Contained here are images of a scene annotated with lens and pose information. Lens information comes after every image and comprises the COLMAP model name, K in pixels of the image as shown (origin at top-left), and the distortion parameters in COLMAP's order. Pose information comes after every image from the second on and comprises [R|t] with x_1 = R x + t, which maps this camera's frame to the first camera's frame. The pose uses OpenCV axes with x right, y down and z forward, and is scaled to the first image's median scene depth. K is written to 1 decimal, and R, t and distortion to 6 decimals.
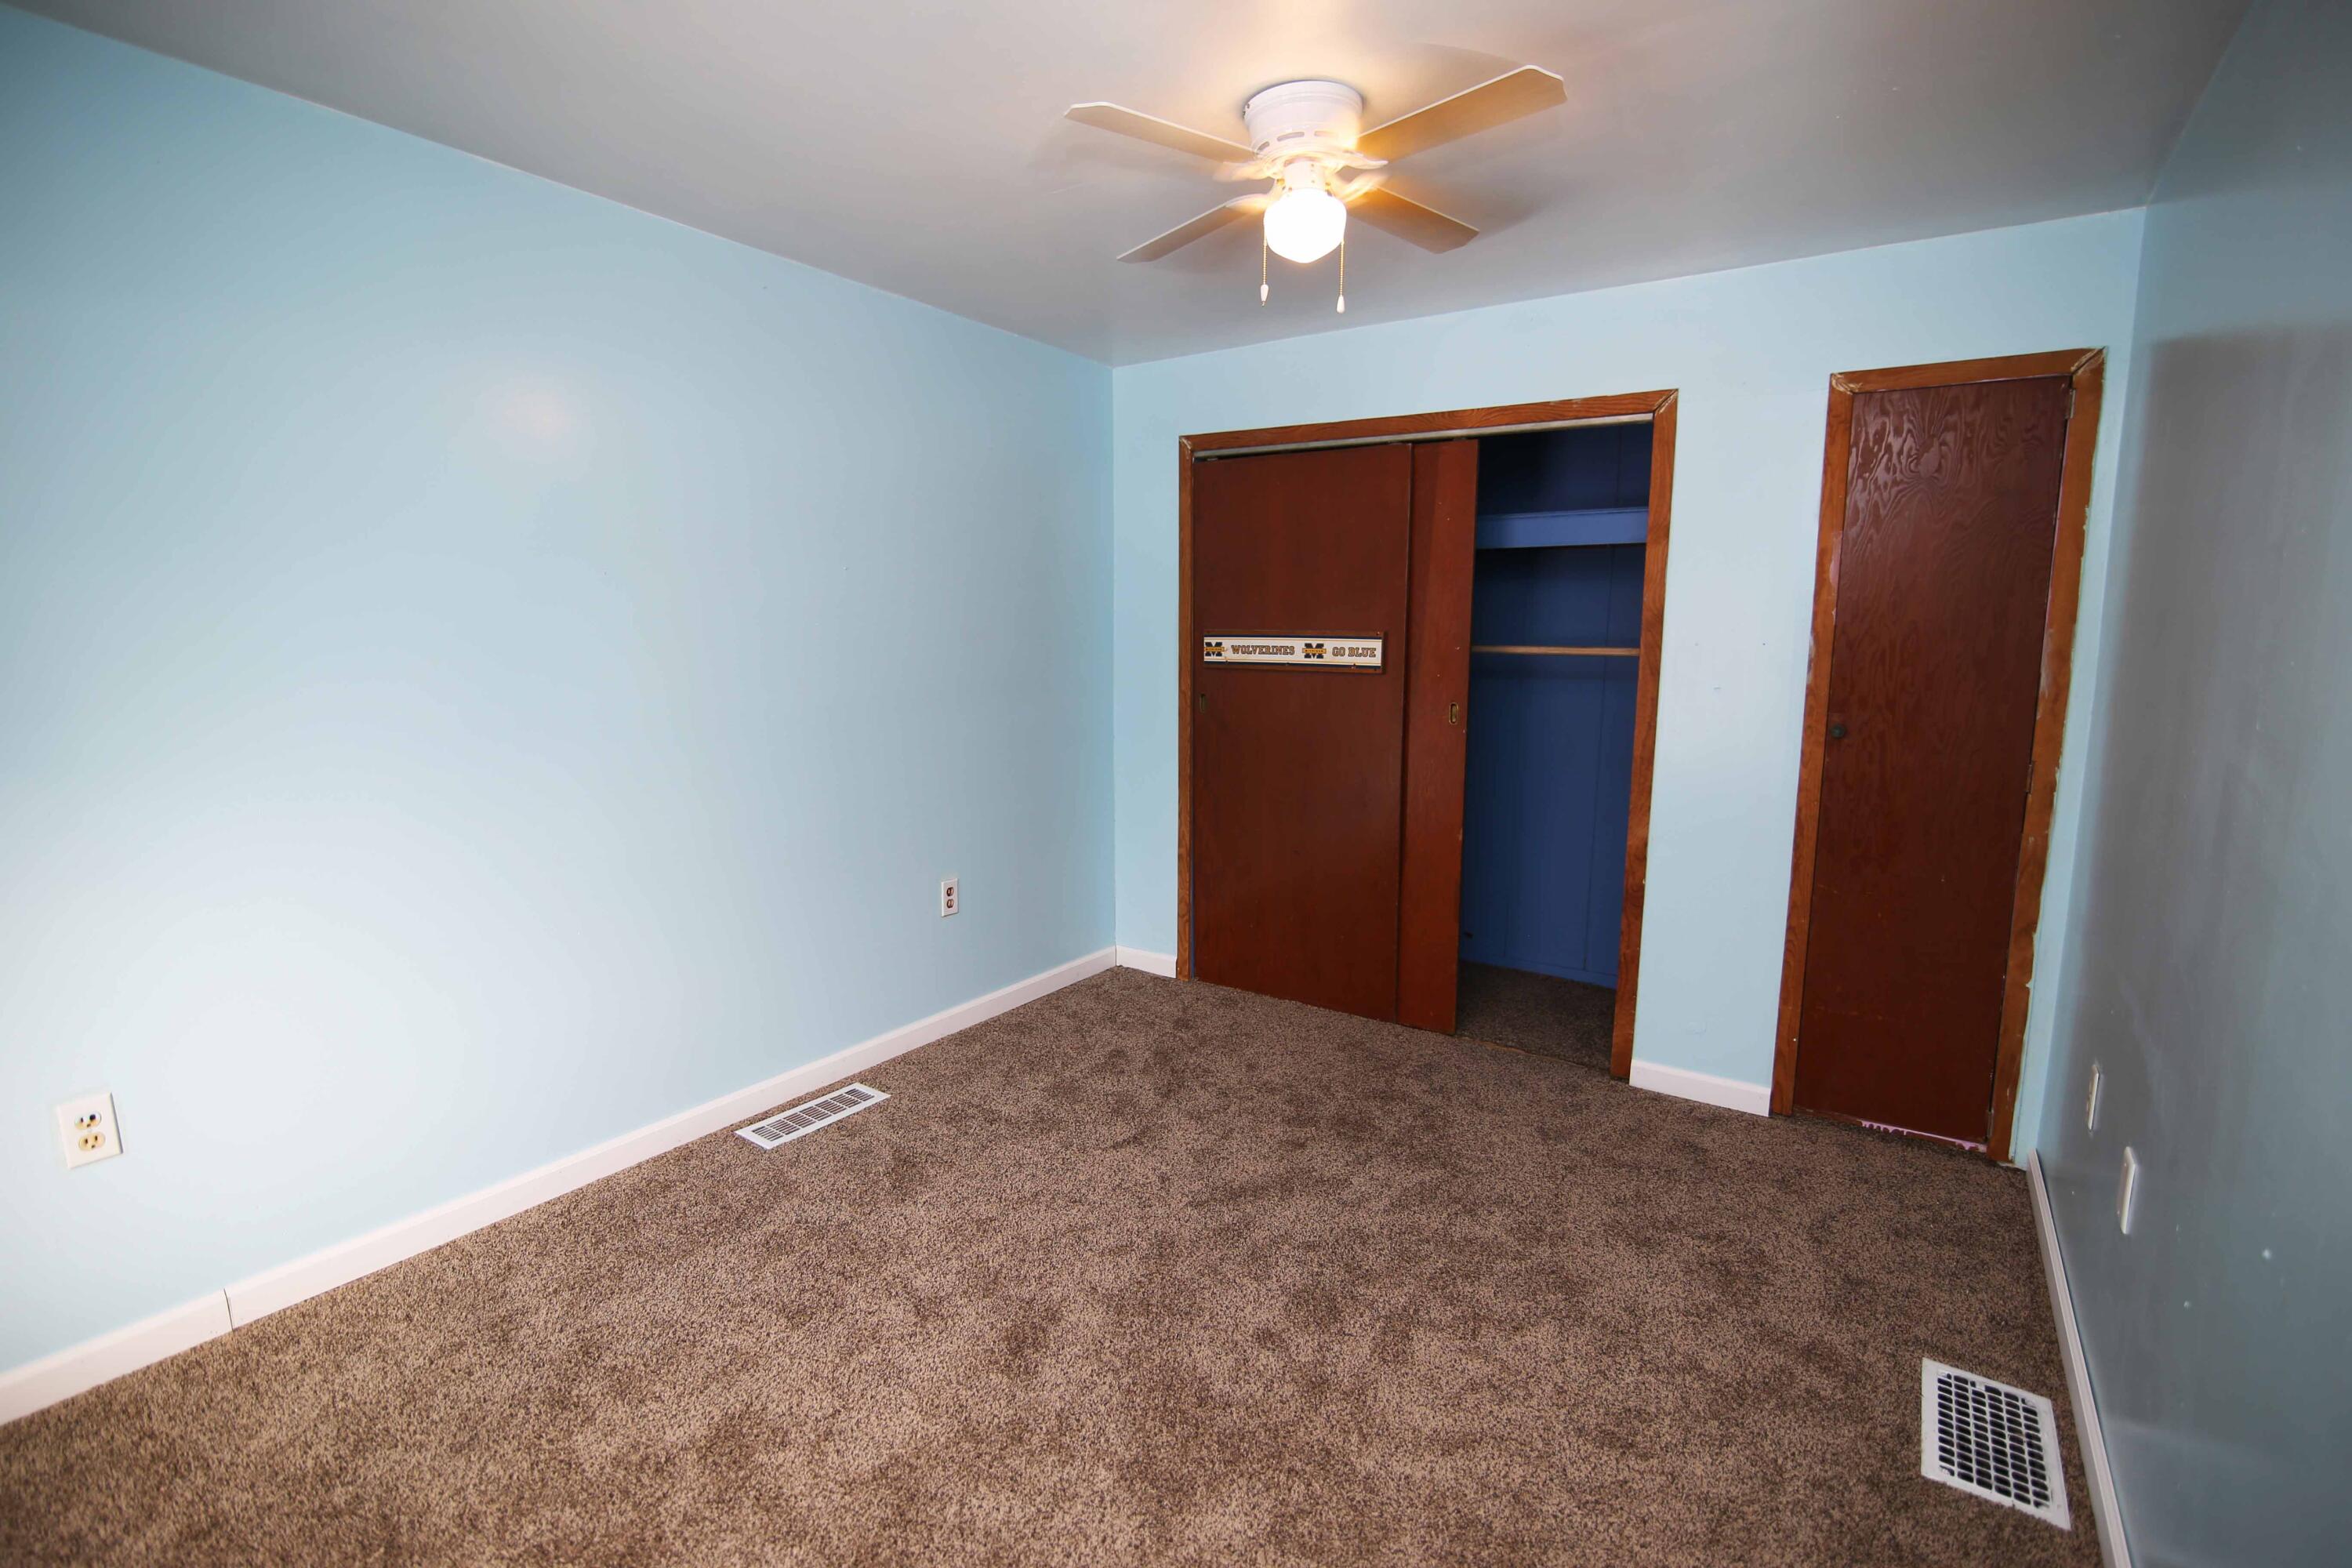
lens RADIAL K [[1081.7, 0, 1174.1], [0, 1081.7, 788.7], [0, 0, 1]] dist [-0.019663, 0.001658]
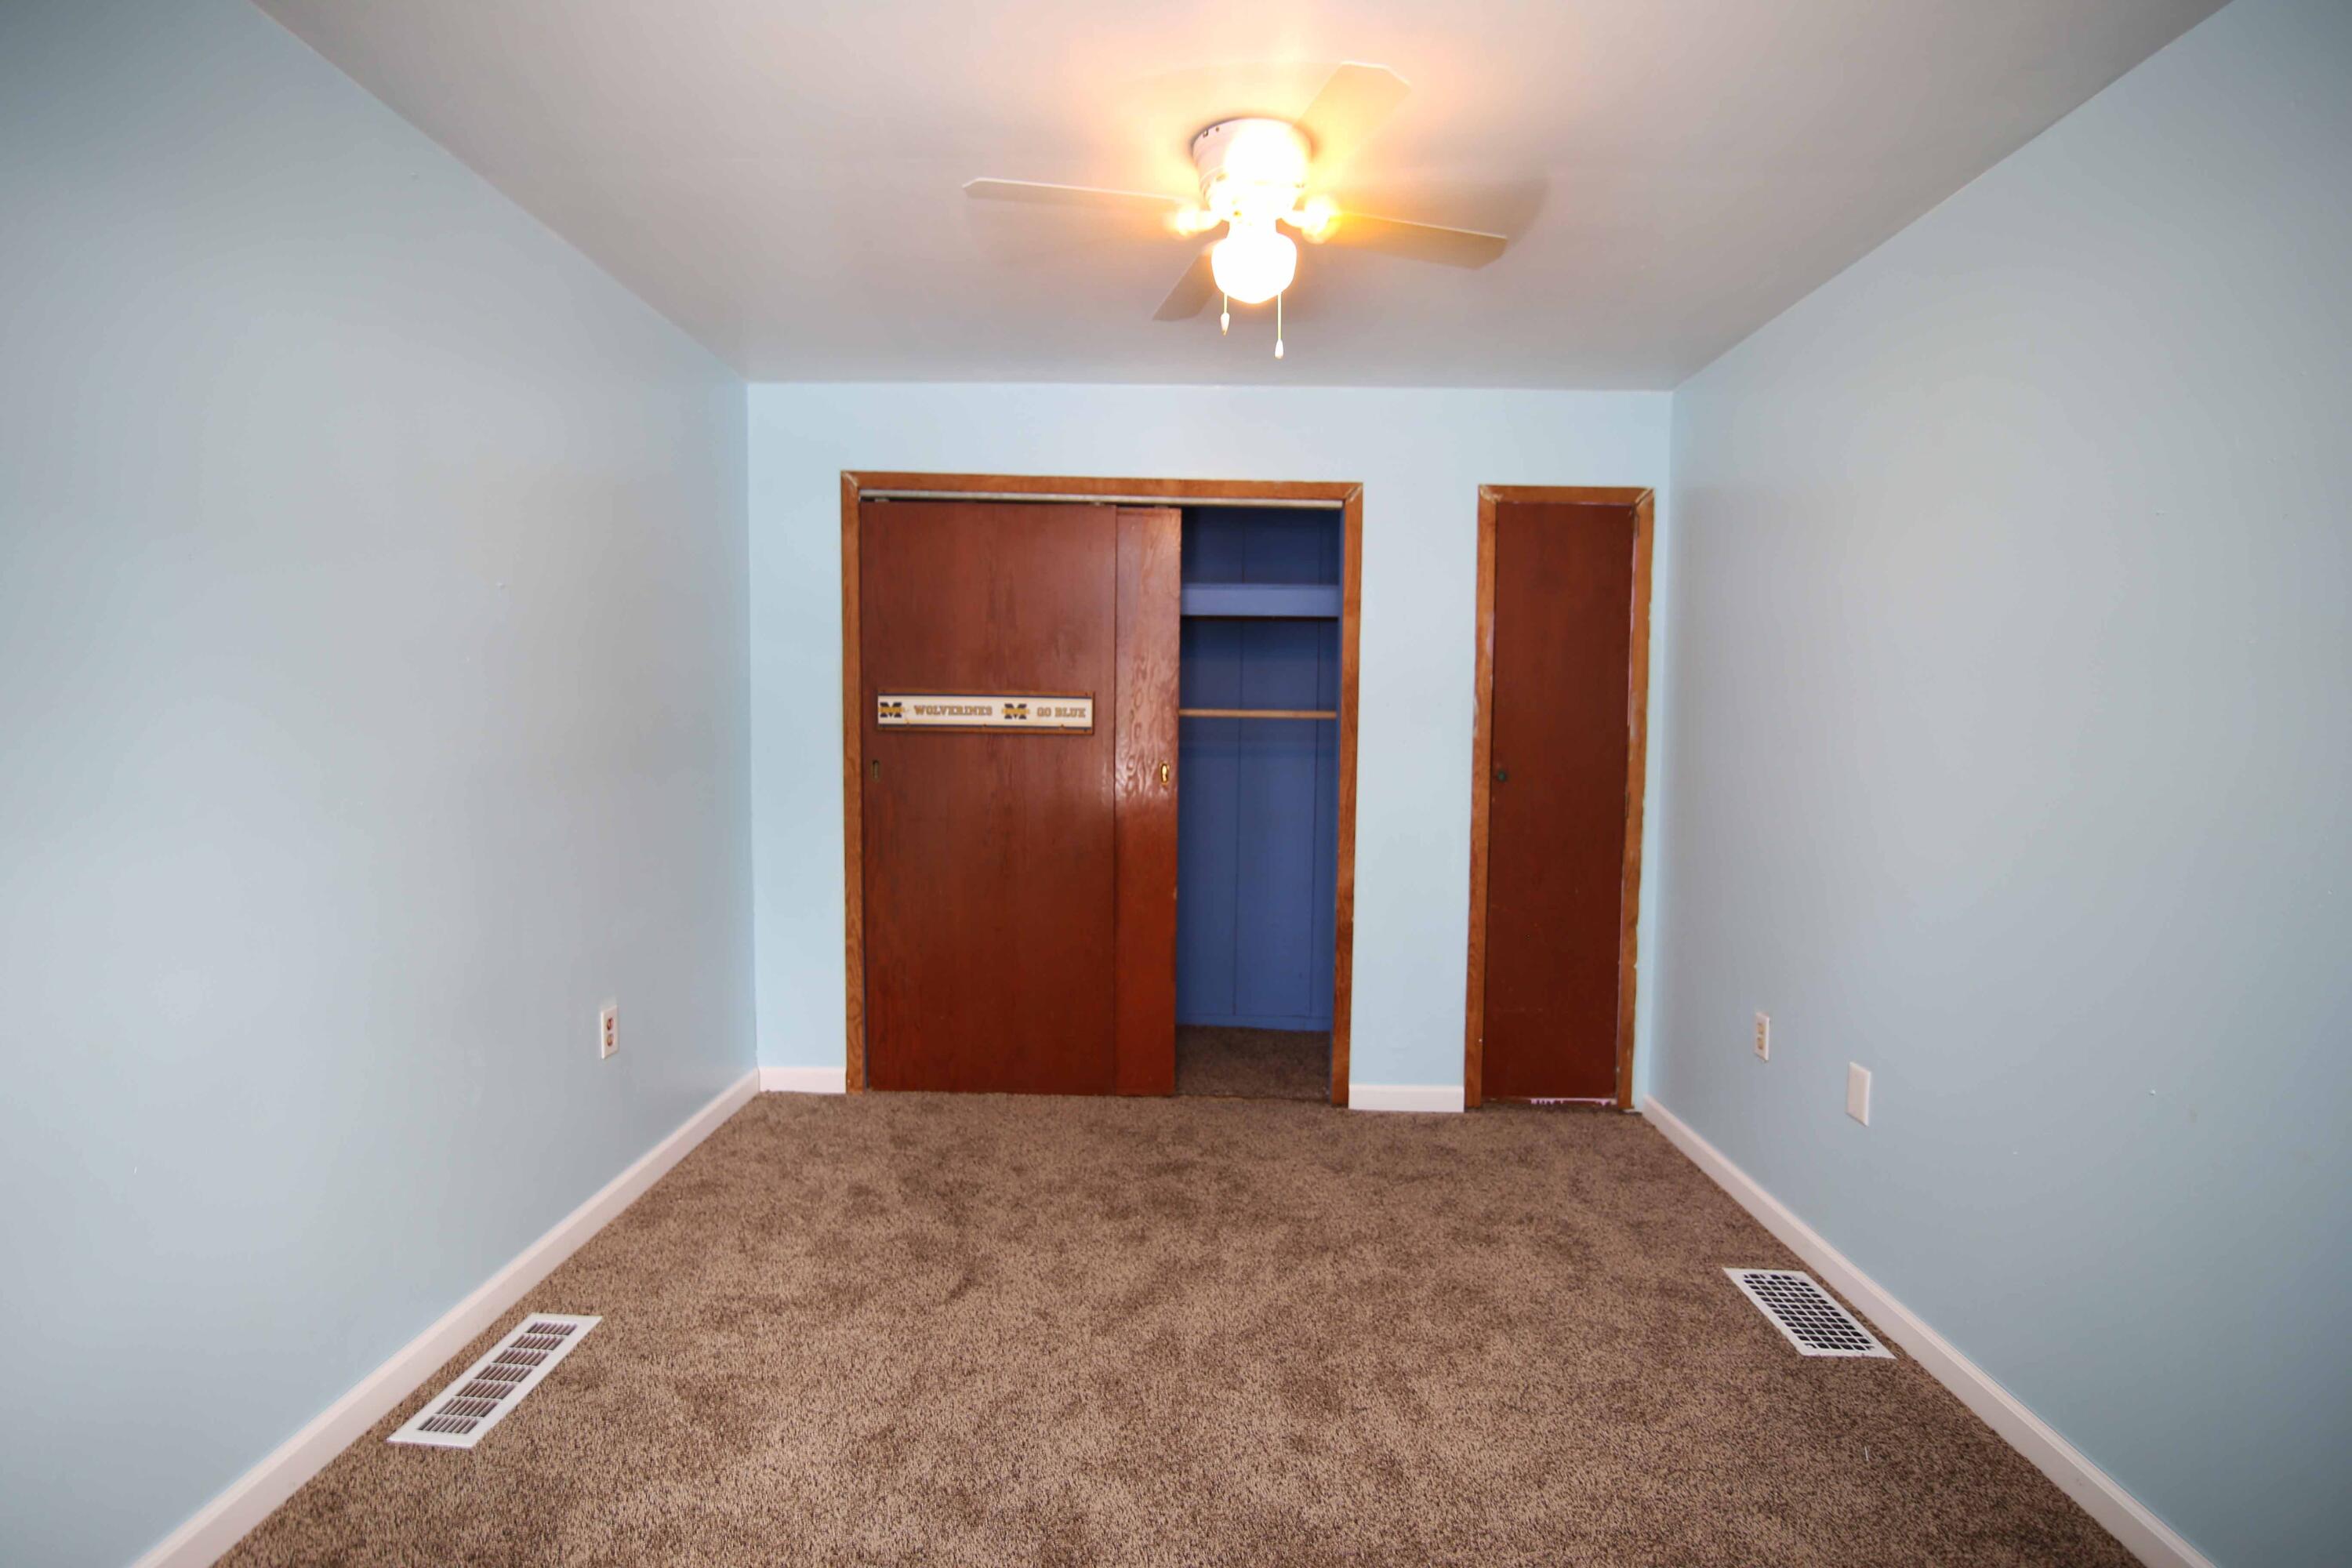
lens RADIAL K [[1081.7, 0, 1174.1], [0, 1081.7, 788.7], [0, 0, 1]] dist [-0.019663, 0.001658]
pose [[0.835049, -0.029318, 0.549393, -0.330210], [0.070934, 0.995982, -0.054667, 0.001105], [-0.545583, 0.084620, 0.833774, 0.173492]]
